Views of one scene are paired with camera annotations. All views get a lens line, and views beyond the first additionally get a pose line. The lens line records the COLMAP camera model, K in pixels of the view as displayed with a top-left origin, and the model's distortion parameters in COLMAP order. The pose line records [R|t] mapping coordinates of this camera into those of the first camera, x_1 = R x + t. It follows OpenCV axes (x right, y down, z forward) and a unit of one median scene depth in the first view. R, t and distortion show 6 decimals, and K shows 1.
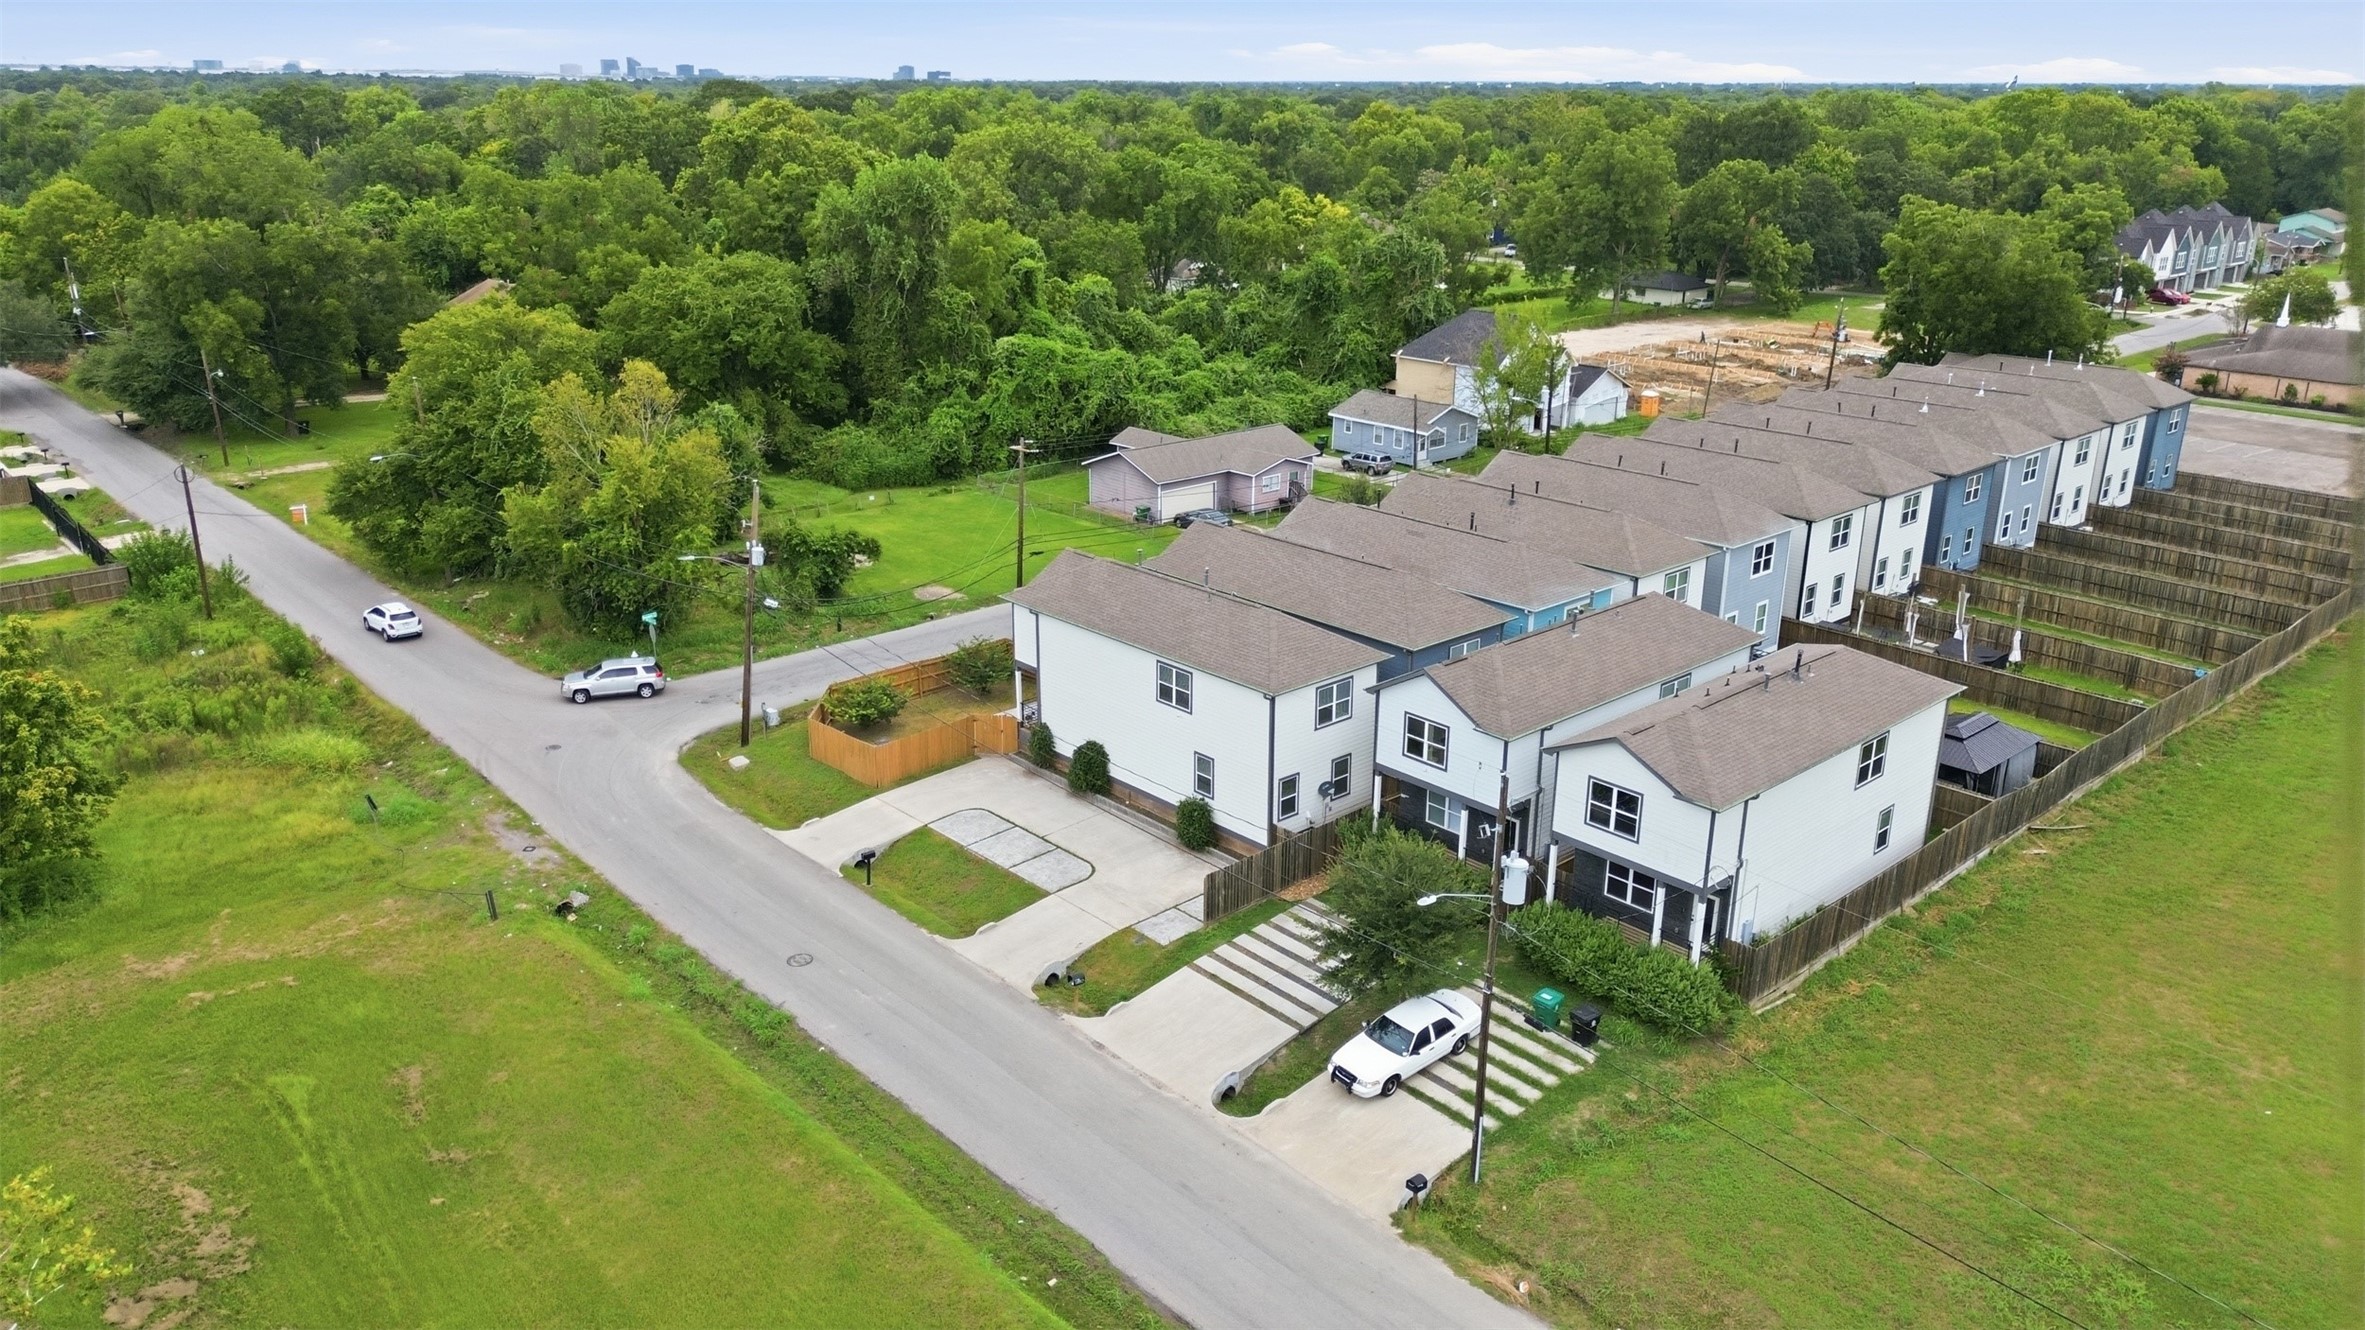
lens RADIAL K [[1669.5, 0, 1182.5], [0, 1669.5, 665.0], [0, 0, 1]] dist [0.086415, -0.098812]
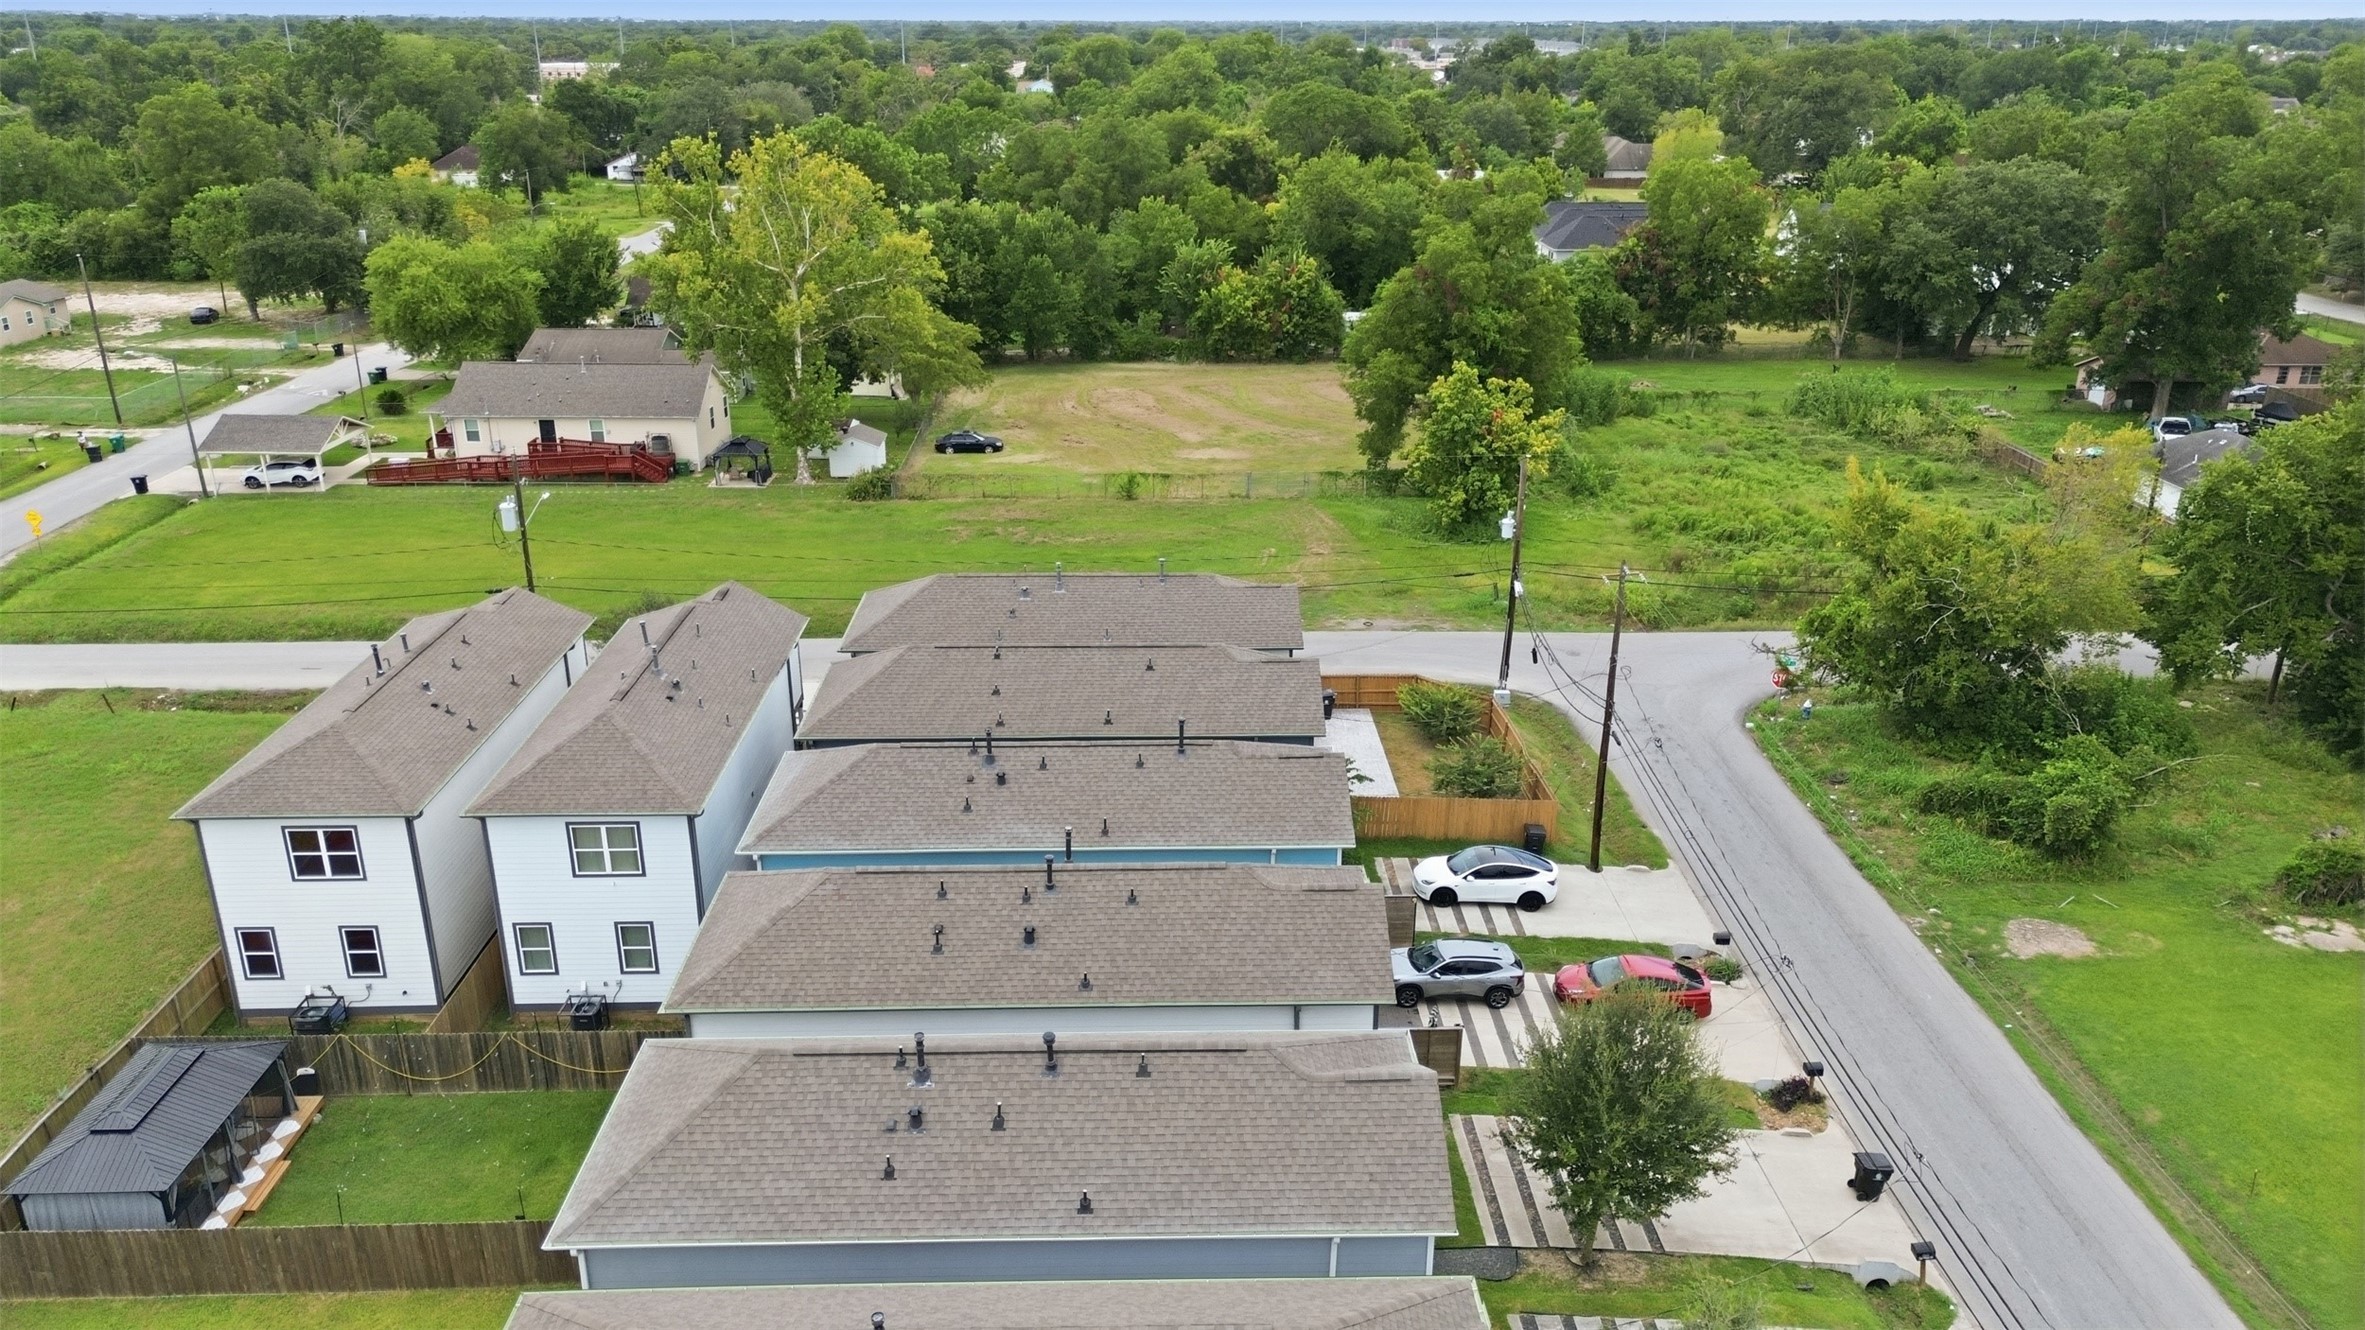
lens RADIAL K [[1676.6, 0, 1174.9], [0, 1676.6, 664.4], [0, 0, 1]] dist [0.080363, -0.104416]
pose [[-0.656773, 0.261634, -0.707246, 0.659241], [-0.254873, 0.805670, 0.534729, -0.538076], [0.709710, 0.531454, -0.462459, 1.549606]]
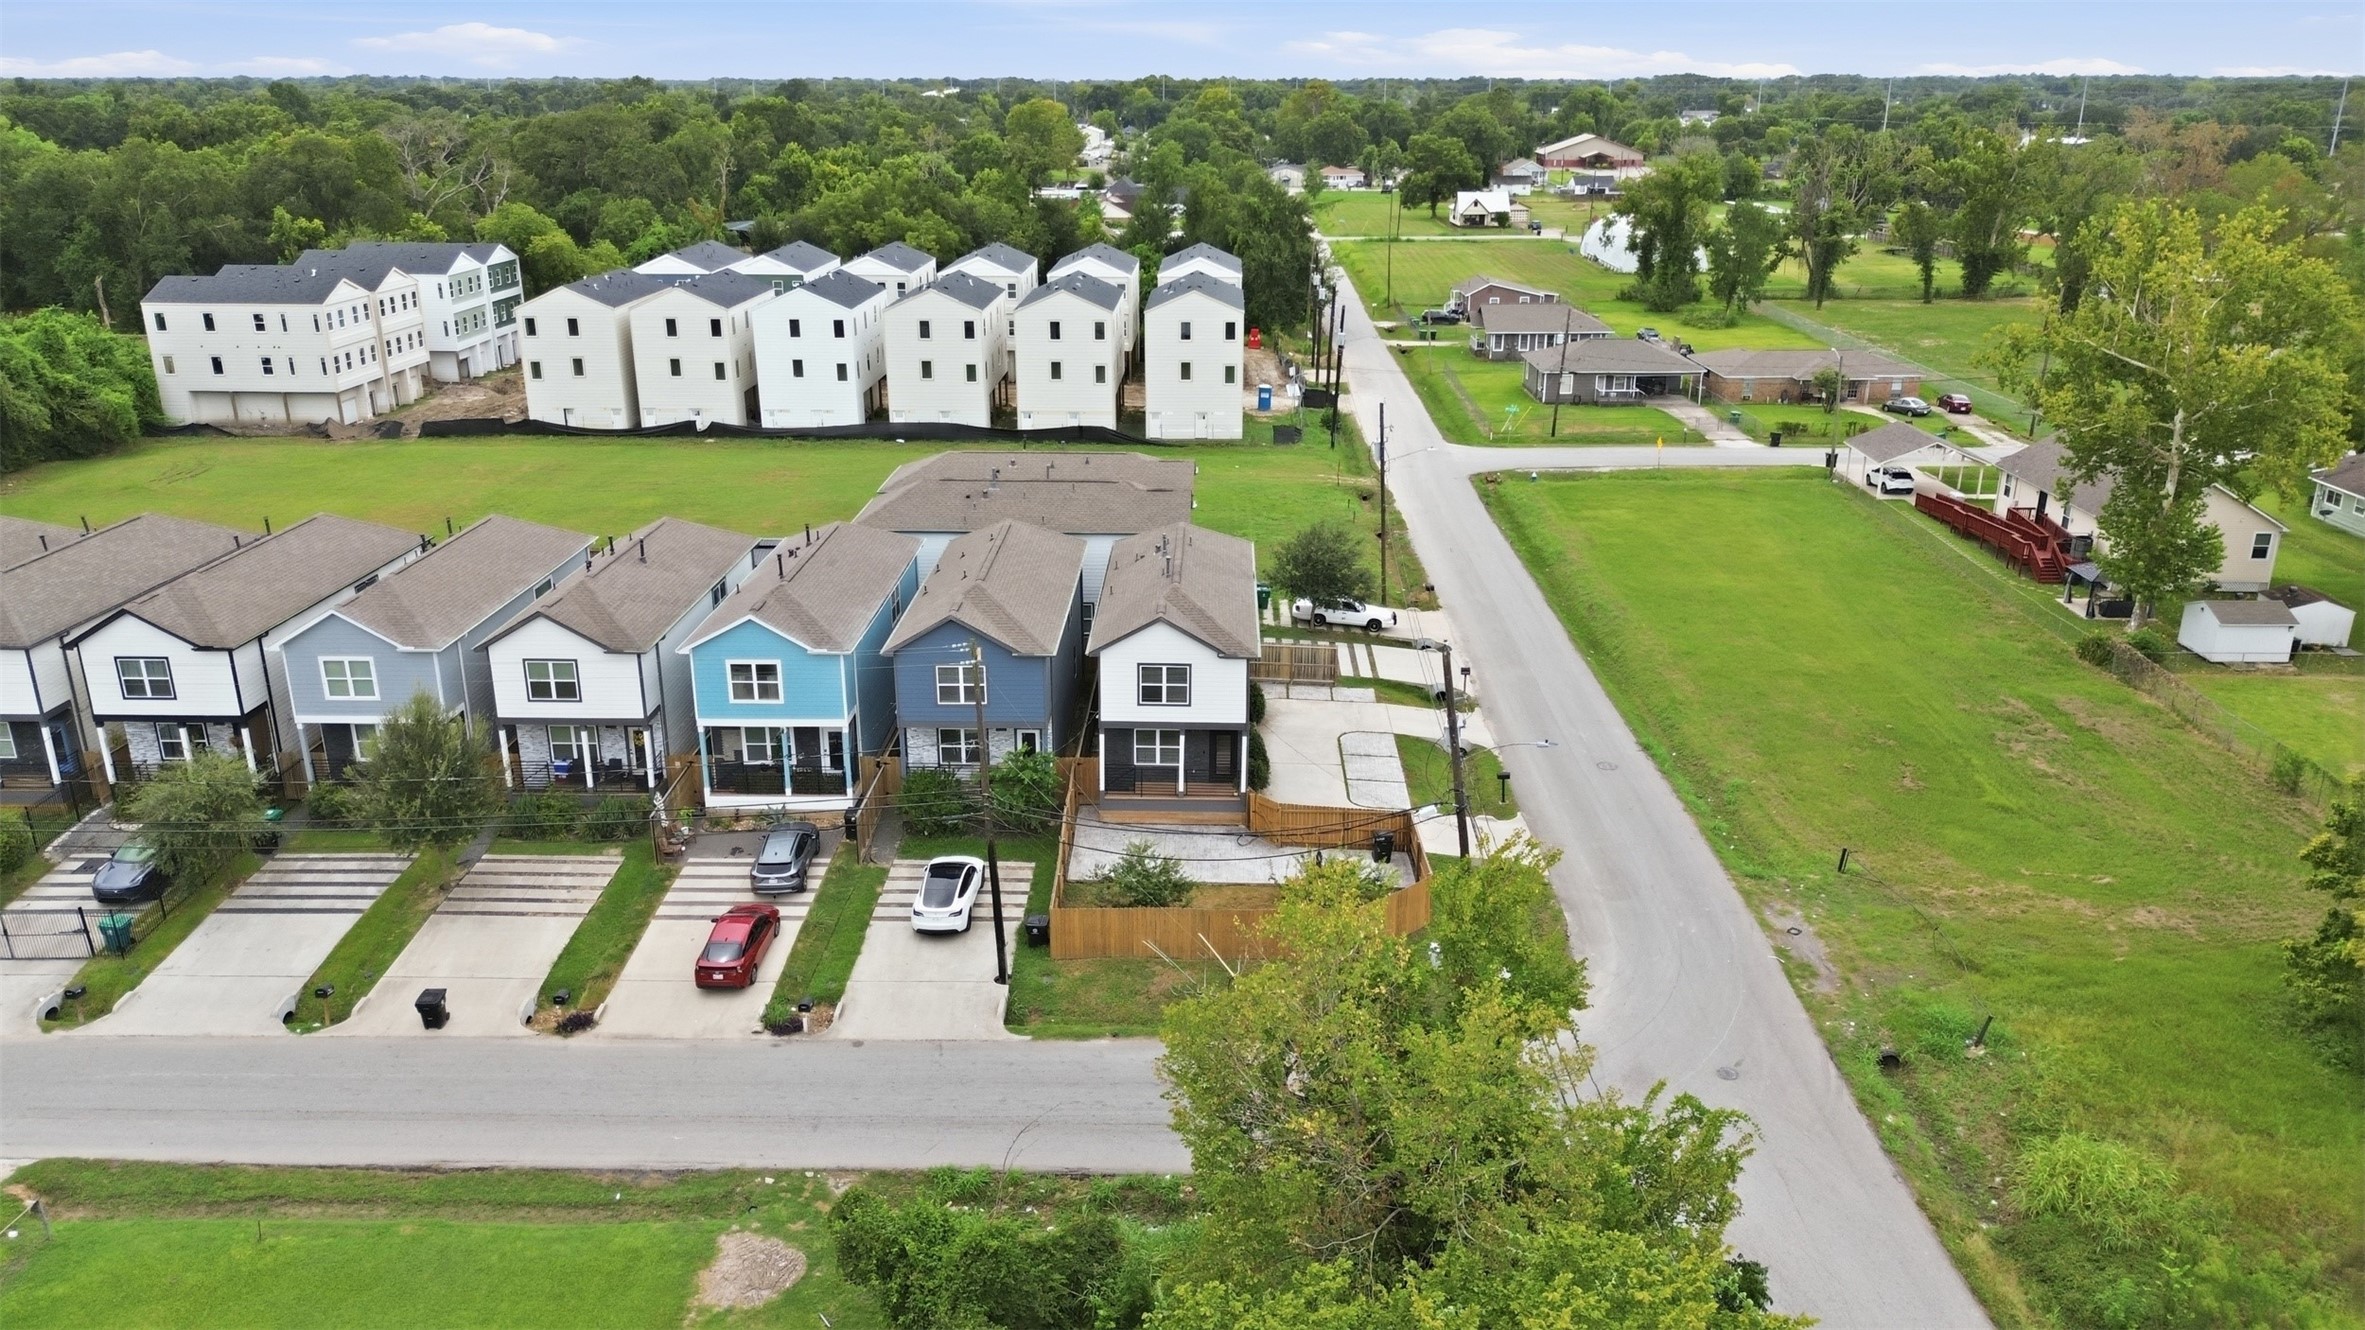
lens RADIAL K [[1669.5, 0, 1182.5], [0, 1669.5, 665.0], [0, 0, 1]] dist [0.086415, -0.098812]
pose [[-0.722155, -0.233099, 0.651273, -0.718724], [0.223834, 0.812114, 0.538860, -0.572363], [-0.654515, 0.534917, -0.534297, 1.651807]]
